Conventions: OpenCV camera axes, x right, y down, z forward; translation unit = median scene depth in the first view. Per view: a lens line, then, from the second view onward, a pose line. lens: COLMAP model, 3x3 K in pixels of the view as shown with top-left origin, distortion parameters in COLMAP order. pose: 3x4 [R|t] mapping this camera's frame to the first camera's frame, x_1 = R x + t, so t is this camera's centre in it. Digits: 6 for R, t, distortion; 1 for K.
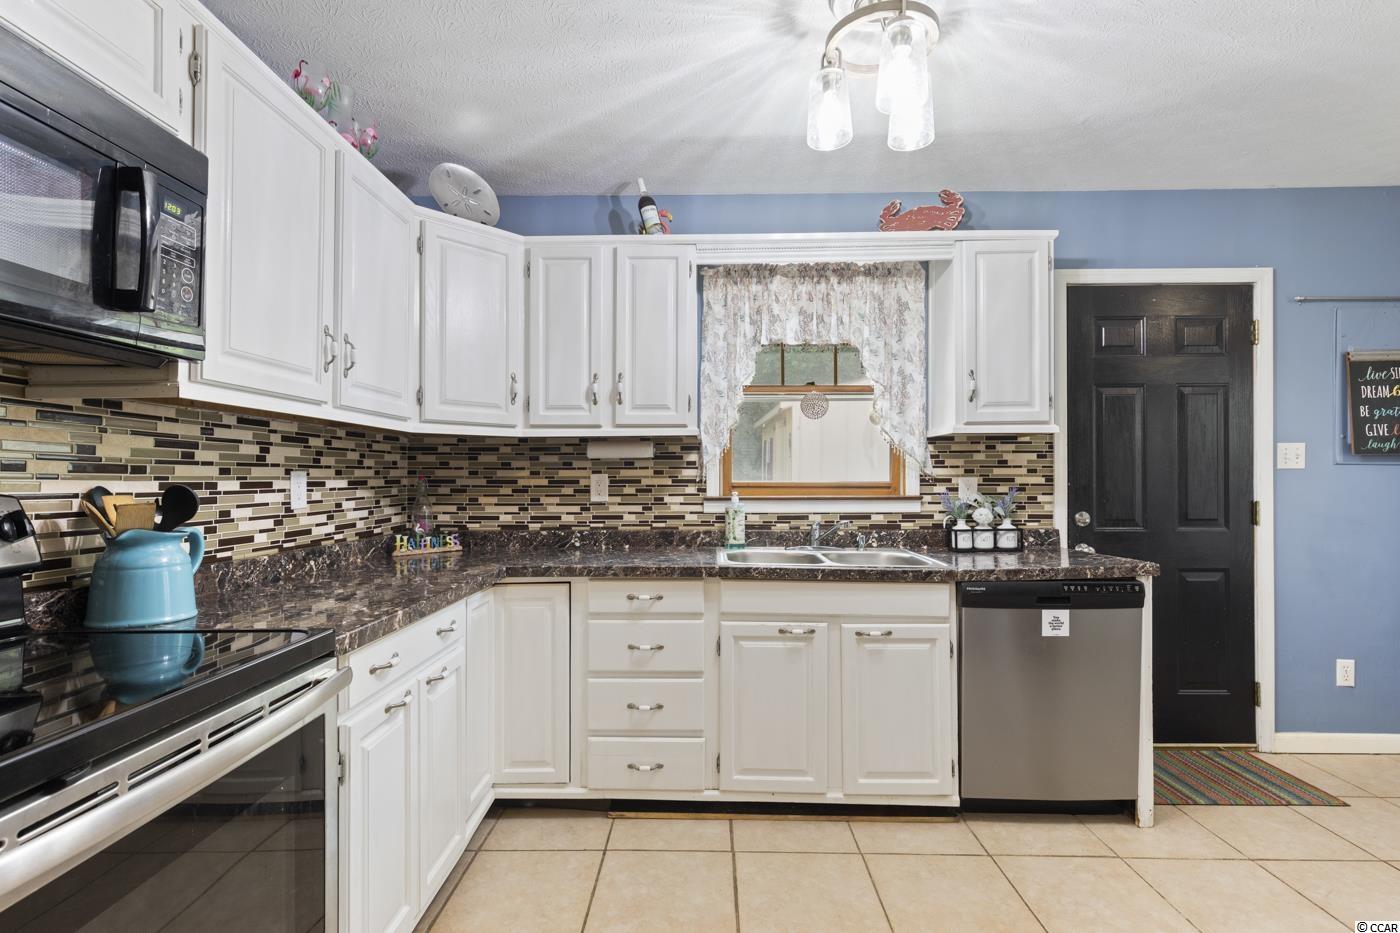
lens RADIAL K [[642.1, 0, 695.5], [0, 642.1, 472.2], [0, 0, 1]] dist [0.002781, 0.000038]
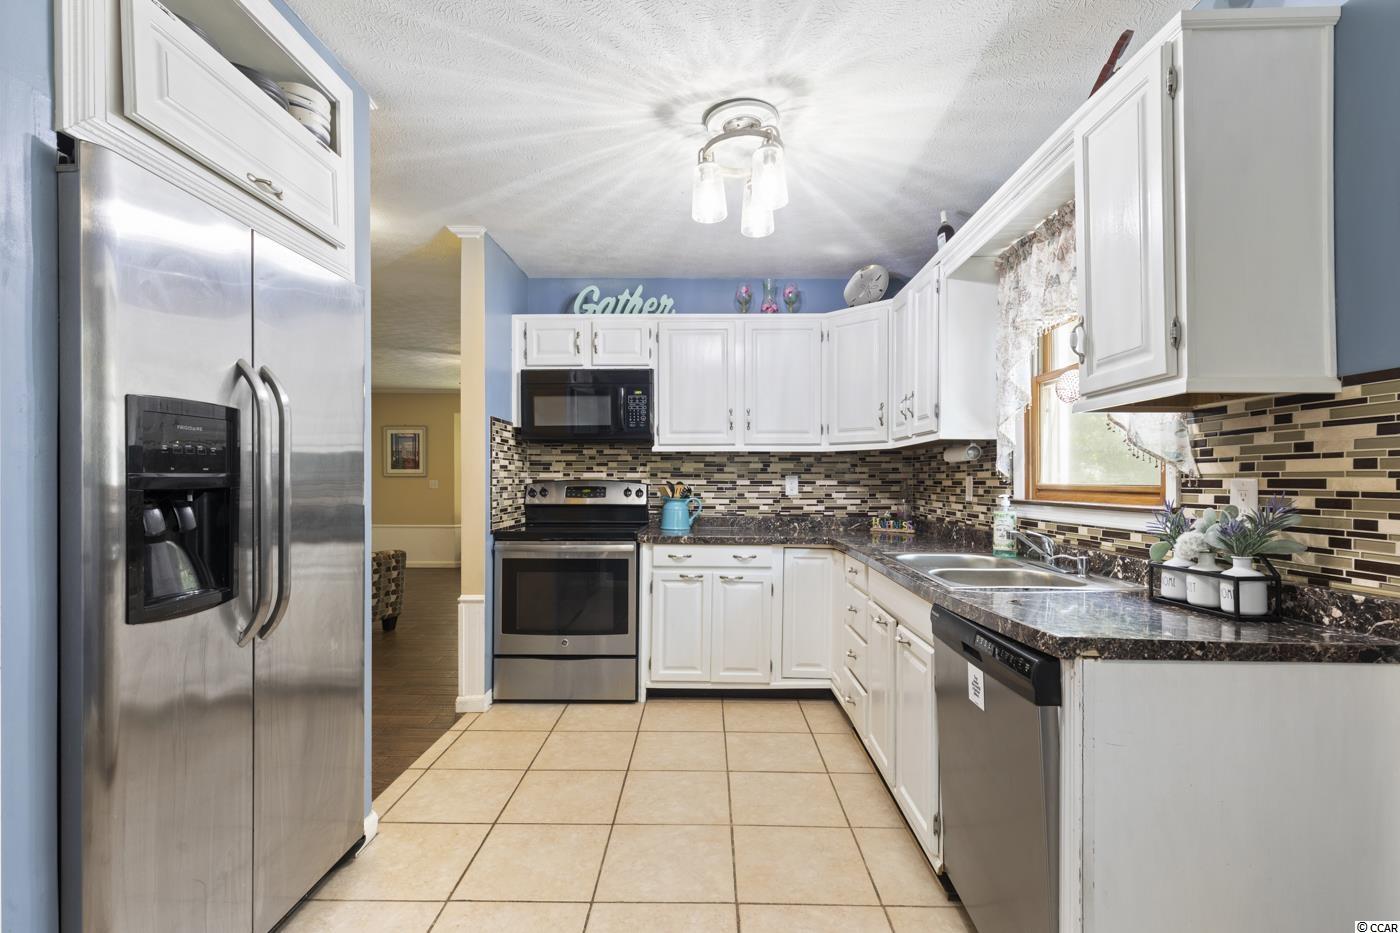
lens RADIAL K [[633.1, 0, 695.6], [0, 633.1, 469.7], [0, 0, 1]] dist [0.000761, -0.000445]
pose [[0.010040, -0.015777, -0.999825, 1.016581], [0.004527, 0.999866, -0.015732, 0.007570], [0.999939, -0.004368, 0.010110, 0.561627]]
